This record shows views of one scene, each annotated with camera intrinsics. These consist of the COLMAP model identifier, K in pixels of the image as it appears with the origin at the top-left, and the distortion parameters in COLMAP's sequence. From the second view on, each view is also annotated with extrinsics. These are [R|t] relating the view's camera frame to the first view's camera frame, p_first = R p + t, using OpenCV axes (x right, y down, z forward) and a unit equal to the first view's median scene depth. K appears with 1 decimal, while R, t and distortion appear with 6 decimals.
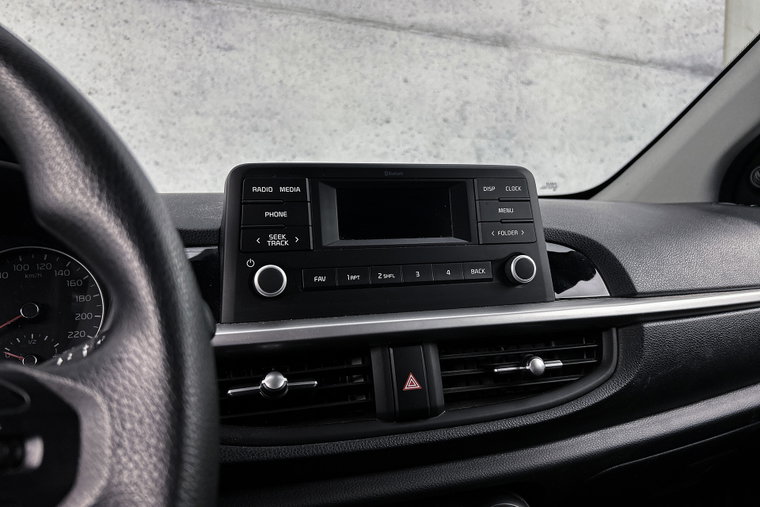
lens RADIAL K [[570.1, 0, 378.4], [0, 570.1, 256.5], [0, 0, 1]] dist [0.057527, -0.068004]
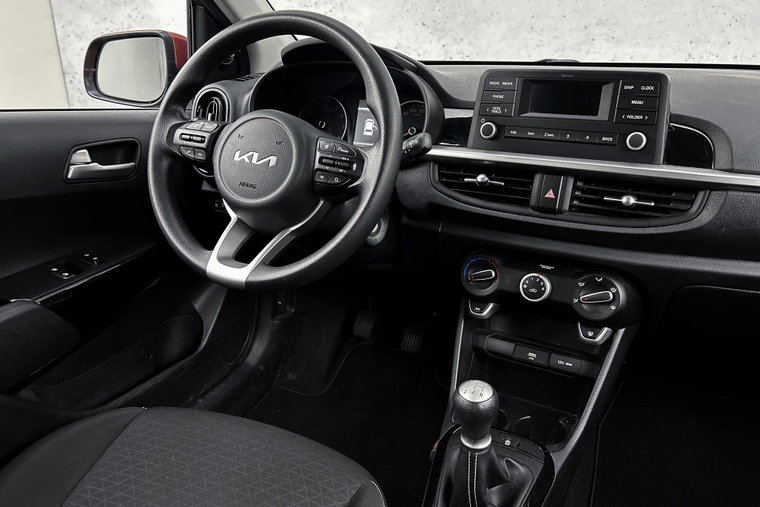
lens RADIAL K [[570.1, 0, 378.4], [0, 570.1, 256.5], [0, 0, 1]] dist [0.057527, -0.068004]
pose [[0.689082, 0.270982, -0.672112, 0.982983], [-0.061249, 0.945916, 0.318578, -0.151144], [0.722091, -0.178361, 0.668411, -0.703906]]
